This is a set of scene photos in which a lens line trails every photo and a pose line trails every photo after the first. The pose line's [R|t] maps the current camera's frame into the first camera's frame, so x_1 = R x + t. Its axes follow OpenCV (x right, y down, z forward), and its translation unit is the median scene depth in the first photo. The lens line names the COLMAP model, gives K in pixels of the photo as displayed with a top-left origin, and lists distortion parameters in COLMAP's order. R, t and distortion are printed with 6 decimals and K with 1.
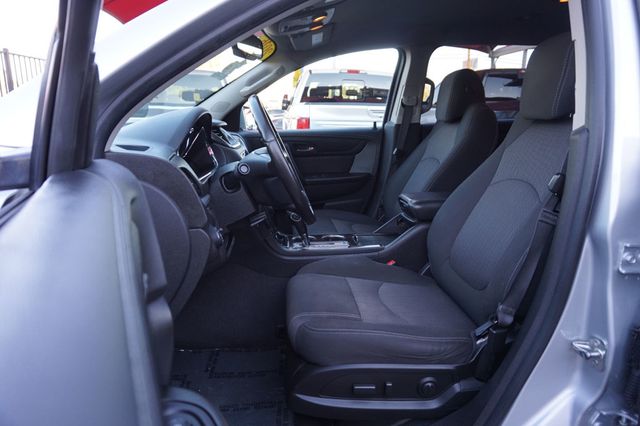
lens RADIAL K [[438.8, 0, 323.6], [0, 438.8, 214.1], [0, 0, 1]] dist [-0.028119, 0.019322]
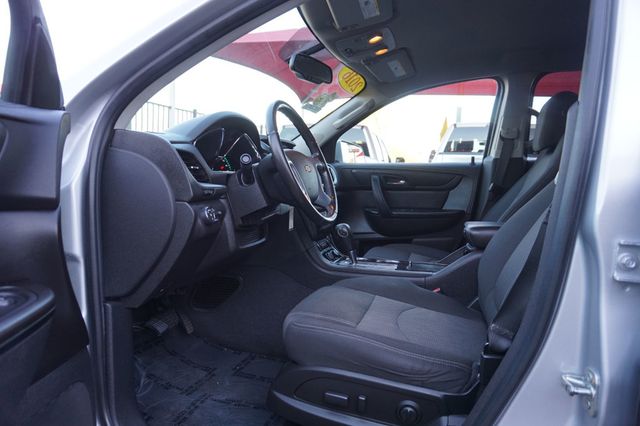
lens RADIAL K [[438.8, 0, 319.9], [0, 438.8, 212.4], [0, 0, 1]] dist [-0.028119, 0.019322]
pose [[0.928305, 0.060245, -0.366905, 0.301377], [-0.112032, 0.986247, -0.121513, 0.105989], [0.354539, 0.153906, 0.922288, 0.067611]]
